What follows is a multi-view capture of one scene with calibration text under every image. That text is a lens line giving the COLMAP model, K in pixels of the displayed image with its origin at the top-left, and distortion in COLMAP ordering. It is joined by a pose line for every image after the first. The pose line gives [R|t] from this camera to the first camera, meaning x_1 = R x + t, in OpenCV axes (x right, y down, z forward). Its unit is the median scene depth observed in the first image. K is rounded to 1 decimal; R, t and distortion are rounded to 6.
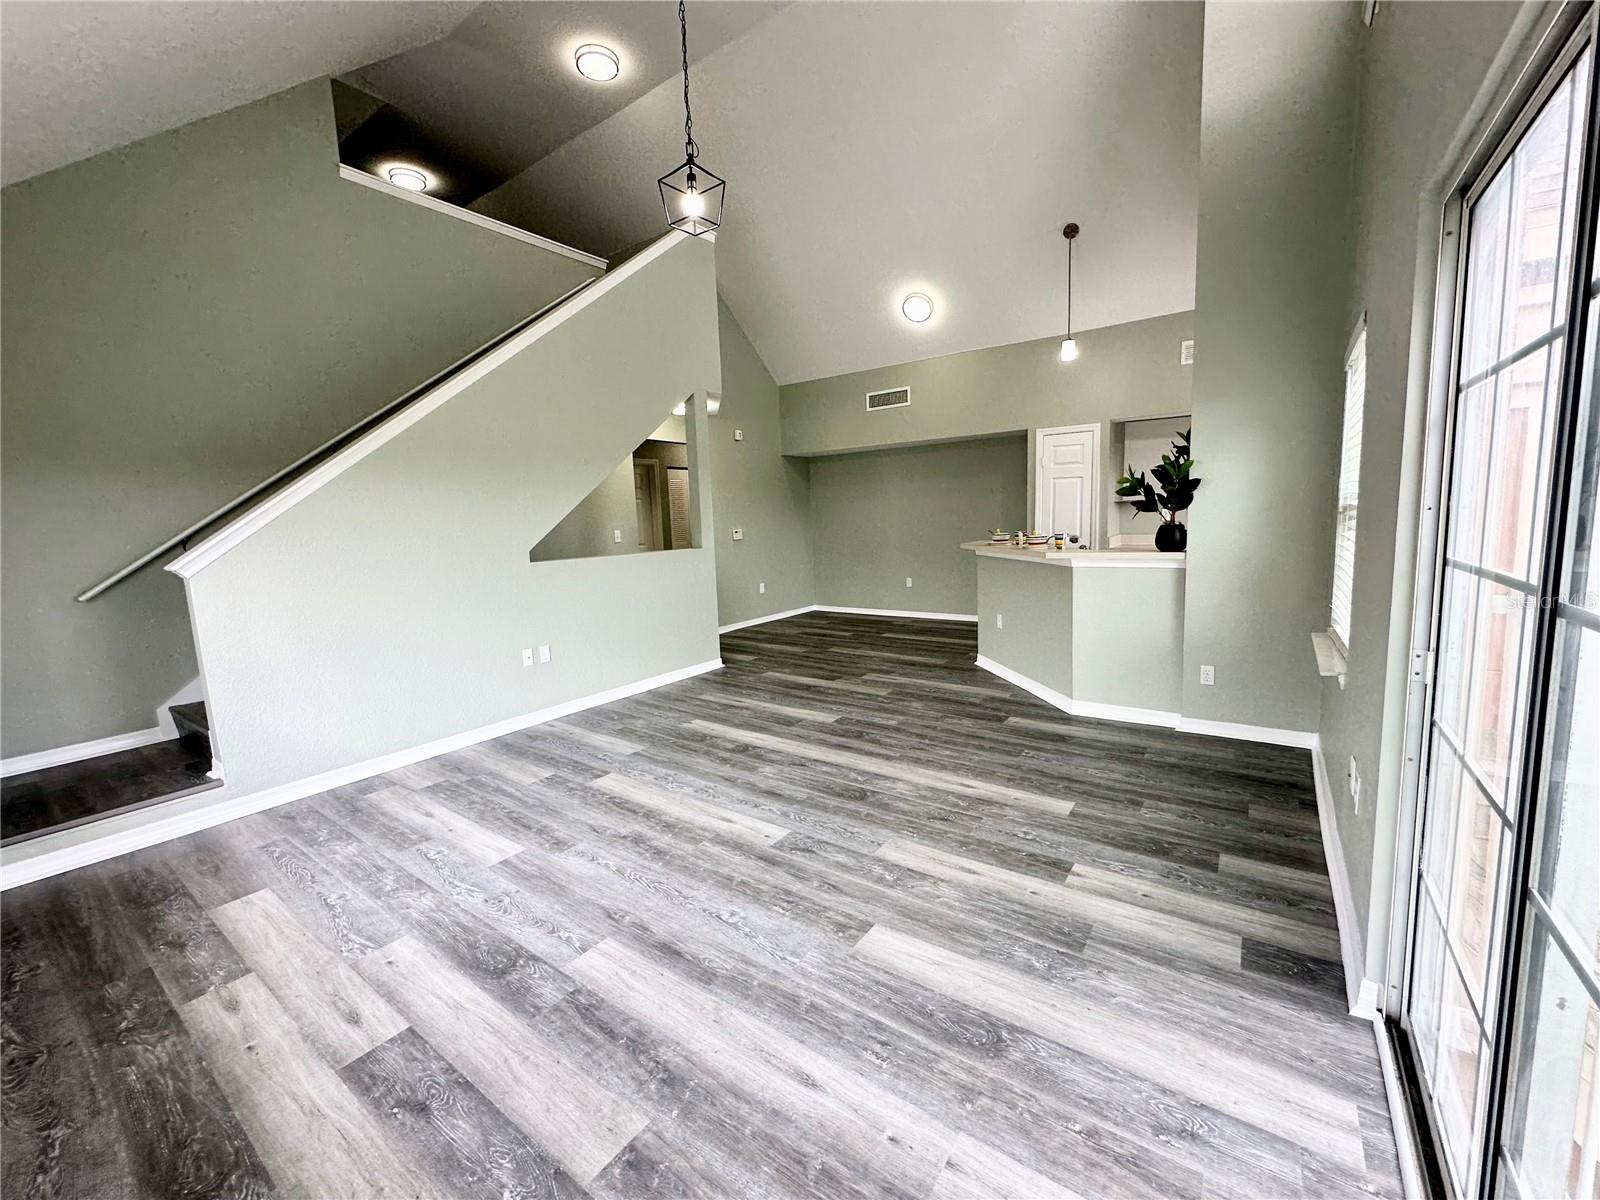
lens RADIAL K [[639.5, 0, 803.5], [0, 639.5, 605.4], [0, 0, 1]] dist [-0.005063, 0.001400]
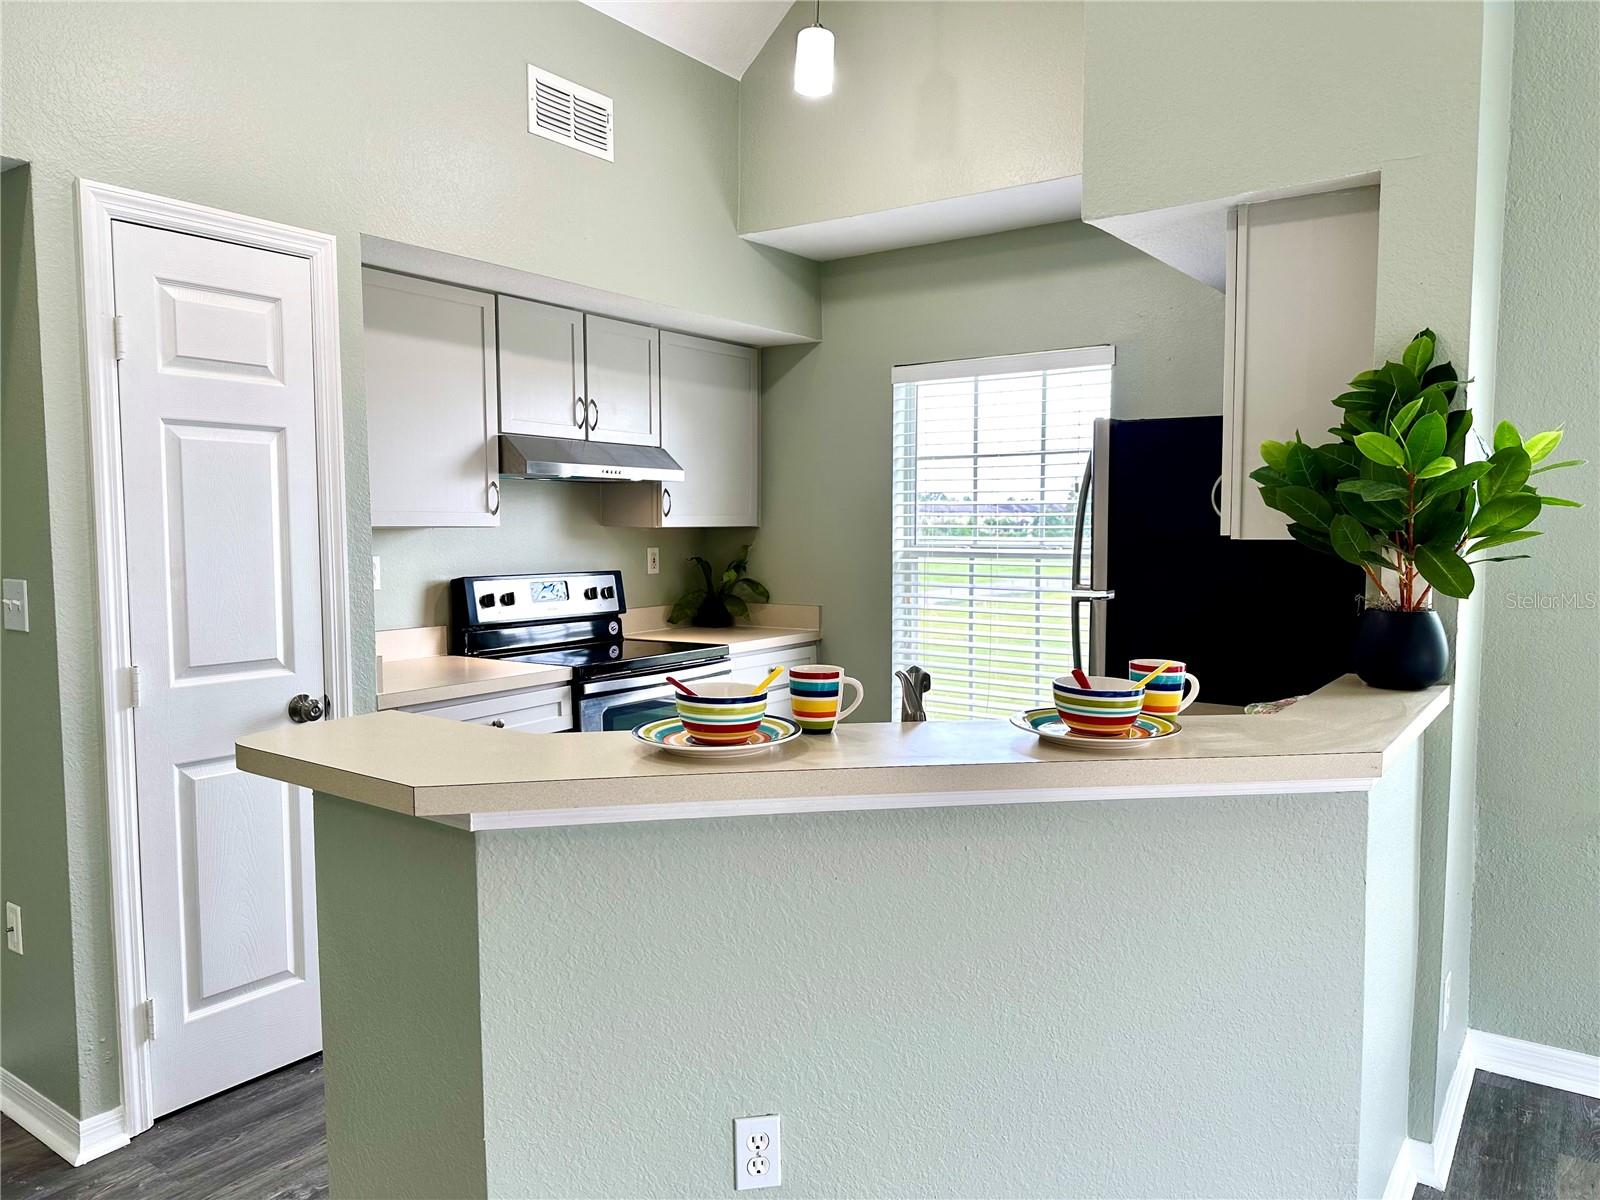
lens RADIAL K [[1131.6, 0, 801.7], [0, 1131.6, 604.6], [0, 0, 1]] dist [0.048387, -0.065035]
pose [[0.000386, -0.037270, 0.999305, -0.026895], [0.142969, 0.989042, 0.036832, -0.203762], [-0.989727, 0.142856, 0.005710, 1.367367]]
